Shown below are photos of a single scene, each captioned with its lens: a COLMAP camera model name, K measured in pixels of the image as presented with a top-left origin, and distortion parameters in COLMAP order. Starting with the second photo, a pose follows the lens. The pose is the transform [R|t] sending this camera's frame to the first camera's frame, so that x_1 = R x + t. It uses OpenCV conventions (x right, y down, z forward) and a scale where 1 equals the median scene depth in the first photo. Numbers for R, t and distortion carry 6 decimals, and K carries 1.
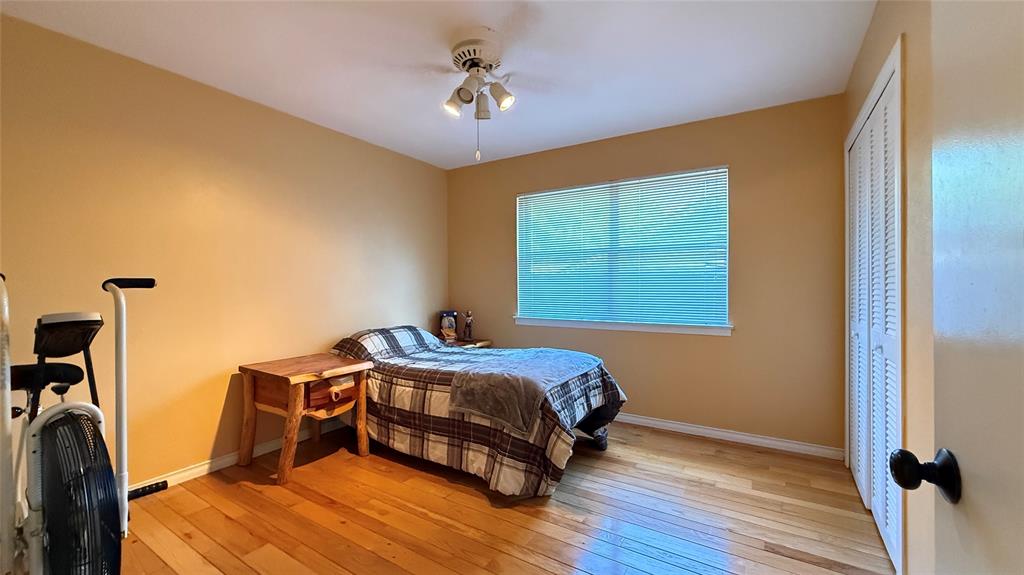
lens RADIAL K [[412.3, 0, 512.6], [0, 412.3, 287.6], [0, 0, 1]] dist [-0.000077, -0.000014]
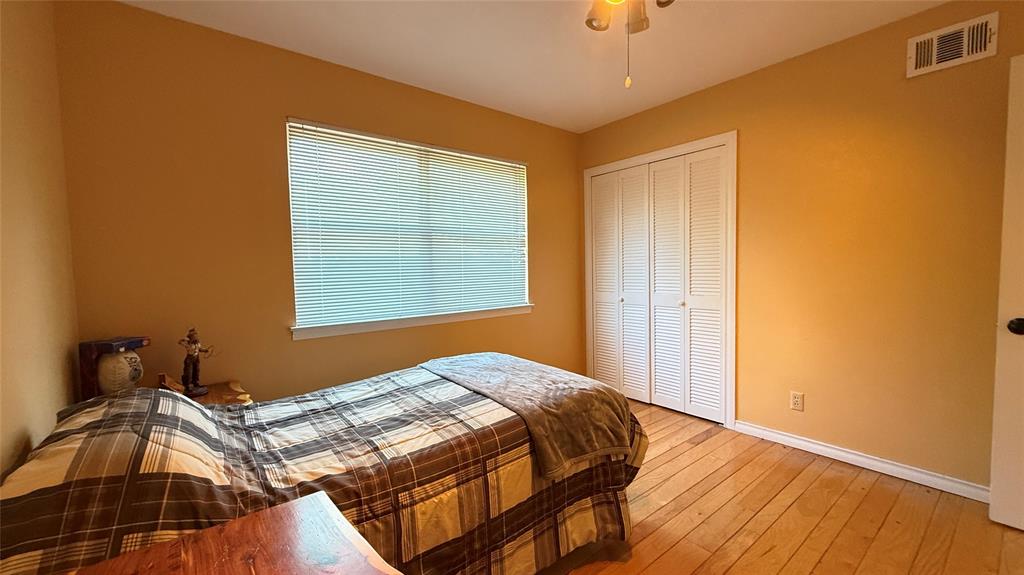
lens RADIAL K [[412.3, 0, 512.6], [0, 412.3, 287.6], [0, 0, 1]] dist [-0.000077, -0.000014]
pose [[0.322610, -0.052548, 0.945072, -0.681637], [0.020326, 0.998612, 0.048586, -0.013037], [-0.946314, 0.003535, 0.323230, 0.798180]]
